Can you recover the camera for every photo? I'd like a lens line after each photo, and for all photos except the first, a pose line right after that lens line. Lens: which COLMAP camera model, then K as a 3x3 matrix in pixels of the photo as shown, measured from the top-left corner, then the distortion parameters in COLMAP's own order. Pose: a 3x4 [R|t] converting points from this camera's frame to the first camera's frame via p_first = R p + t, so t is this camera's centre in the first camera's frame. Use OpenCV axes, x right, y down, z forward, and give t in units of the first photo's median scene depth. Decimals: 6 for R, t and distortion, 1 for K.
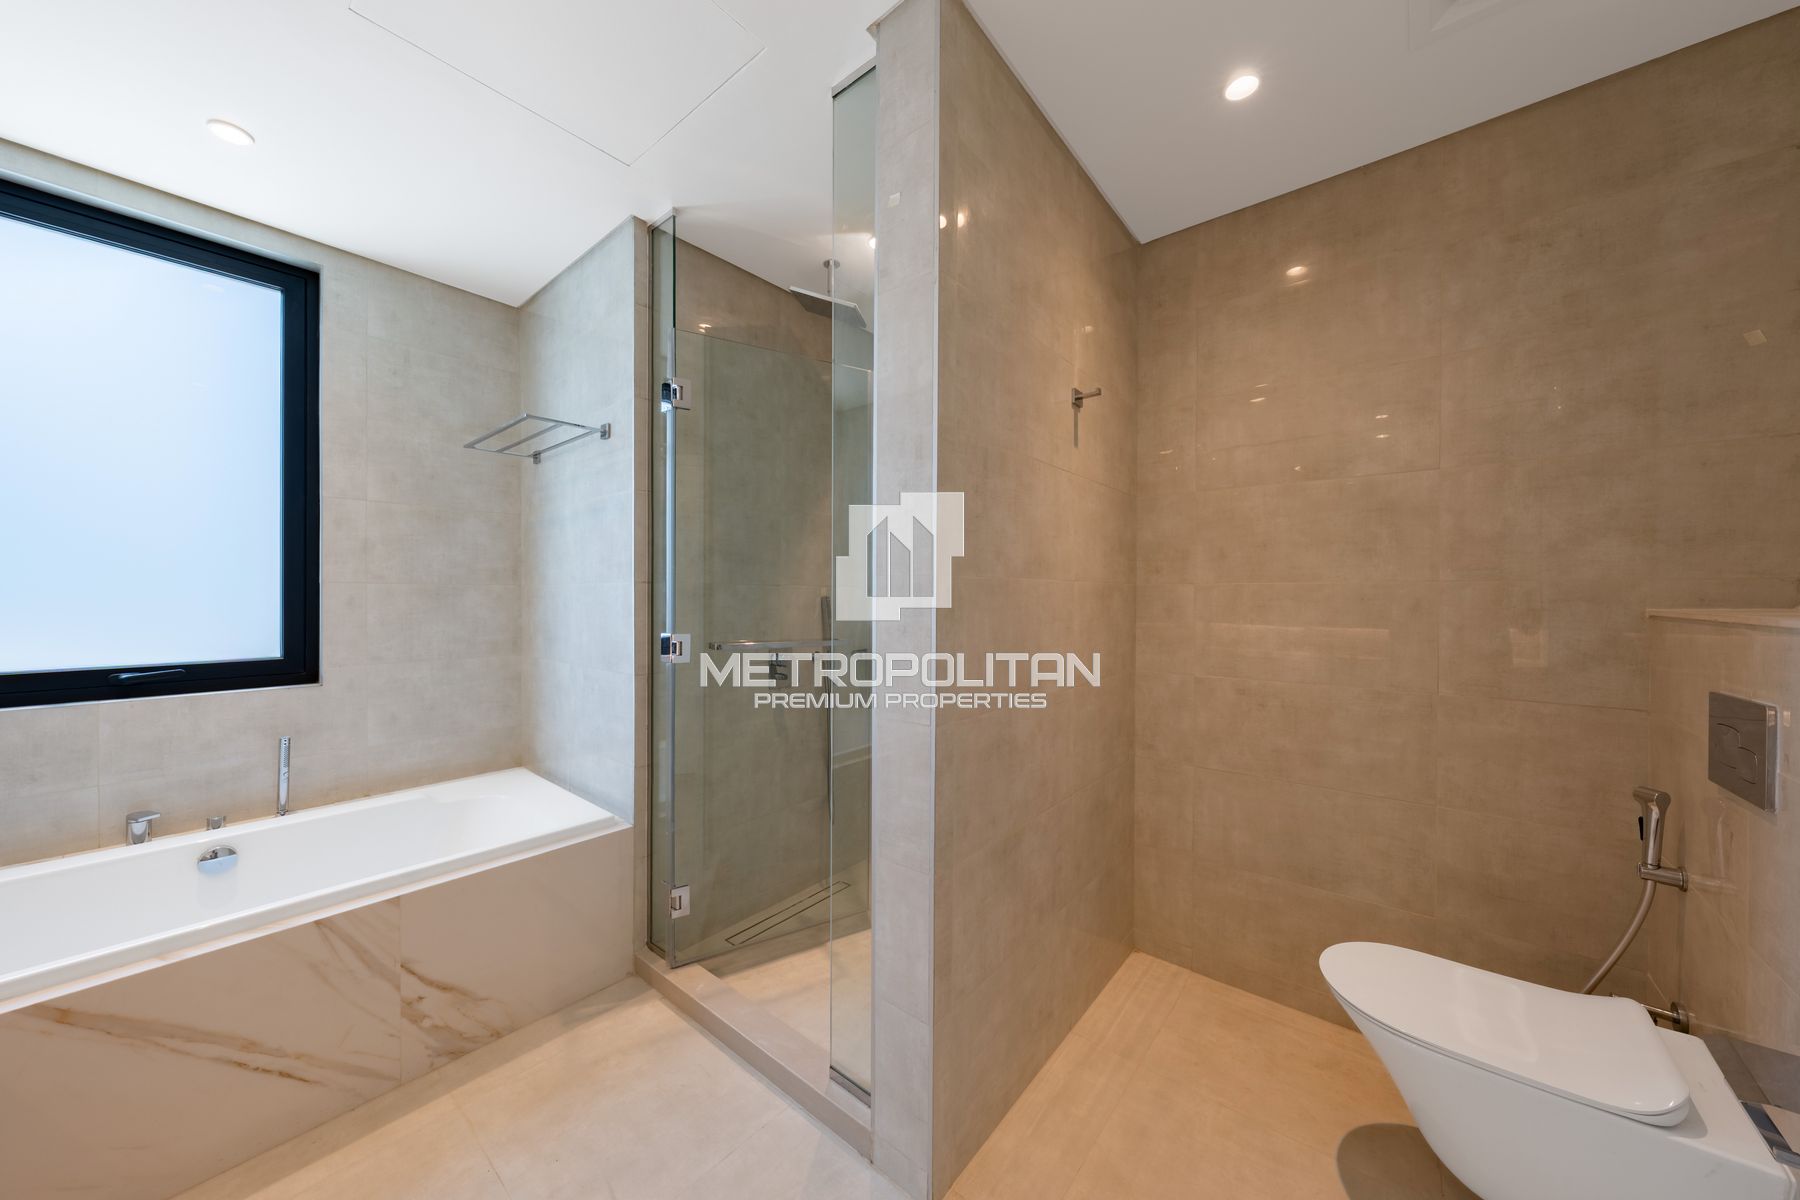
lens RADIAL K [[609.2, 0, 896.2], [0, 609.2, 600.1], [0, 0, 1]] dist [-0.003234, 0.000602]
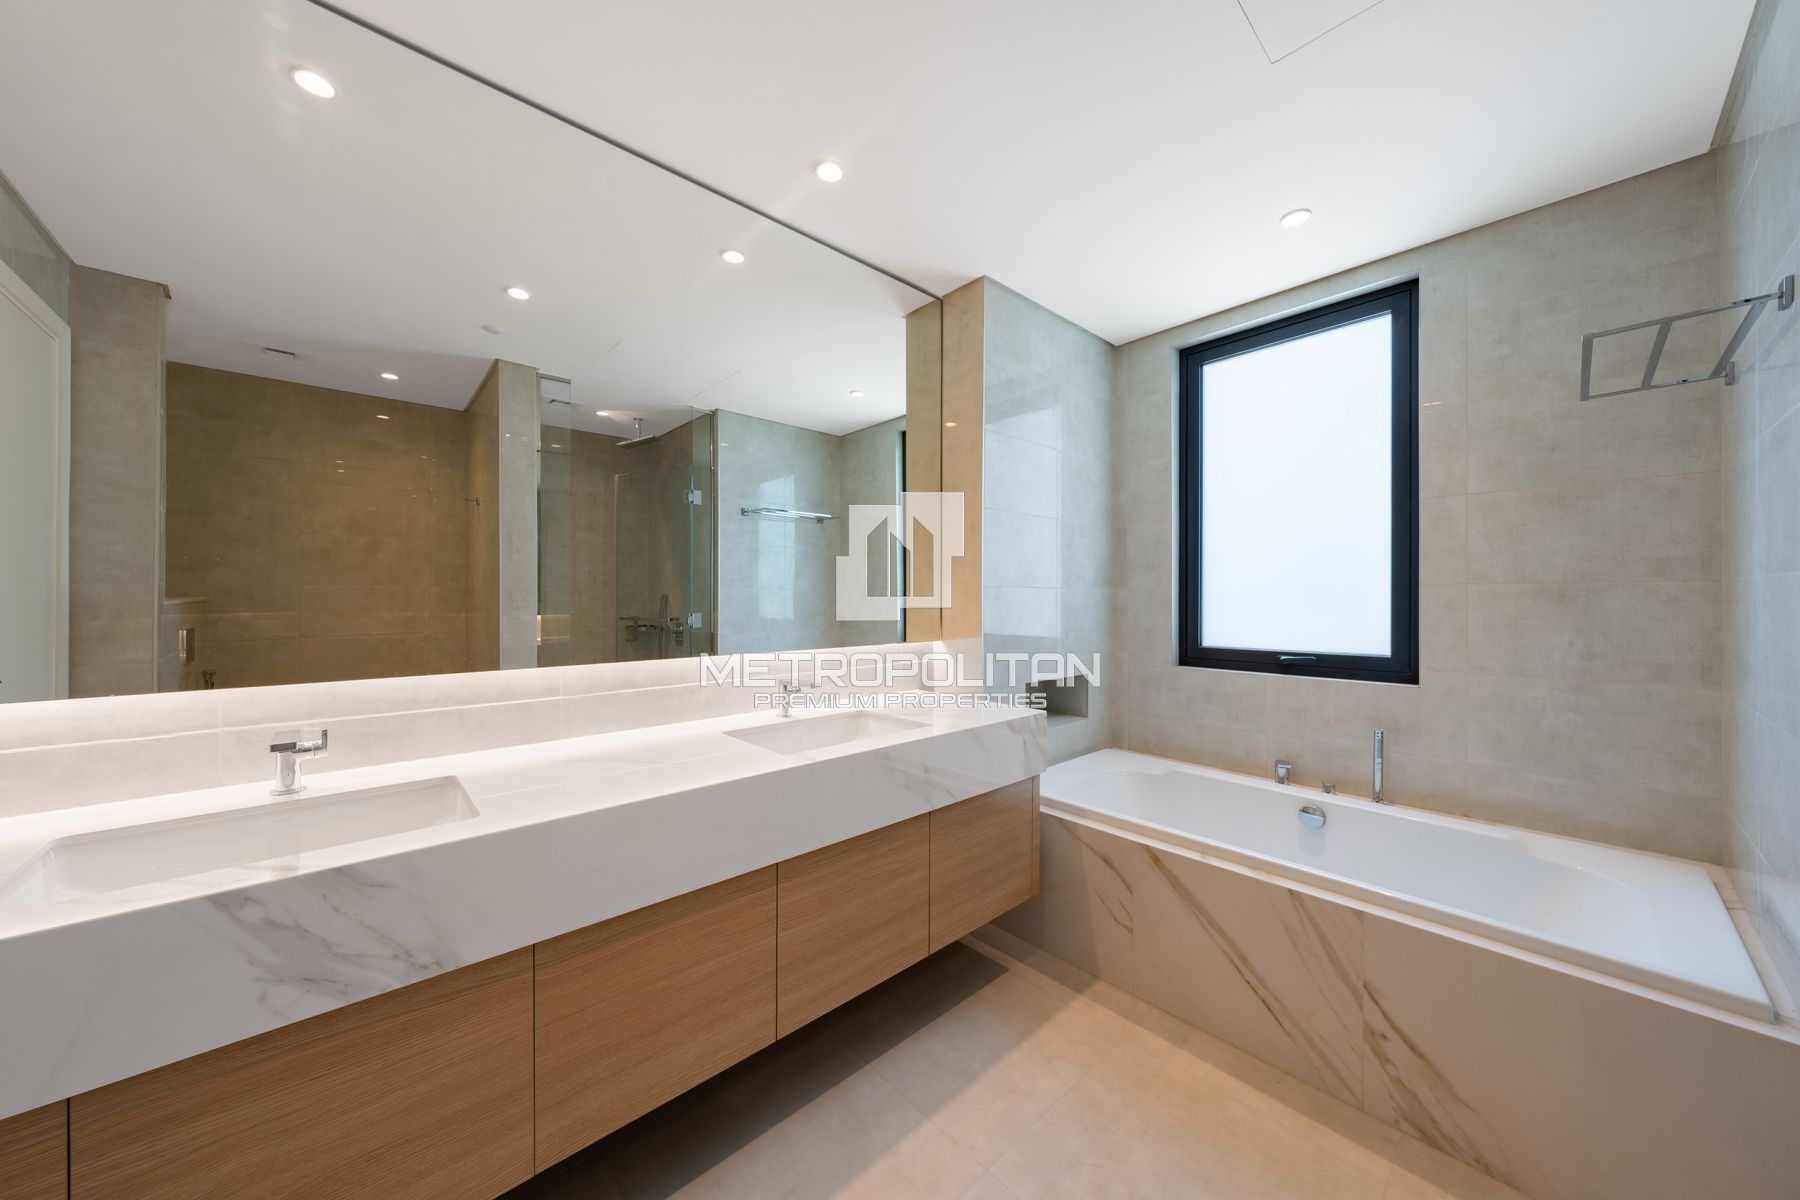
lens RADIAL K [[609.2, 0, 896.8], [0, 609.2, 598.1], [0, 0, 1]] dist [-0.003234, 0.000602]
pose [[-0.147753, -0.002507, -0.989021, 0.214496], [-0.005117, 0.999985, -0.001771, -0.001043], [0.989011, 0.004800, -0.147763, 0.370880]]
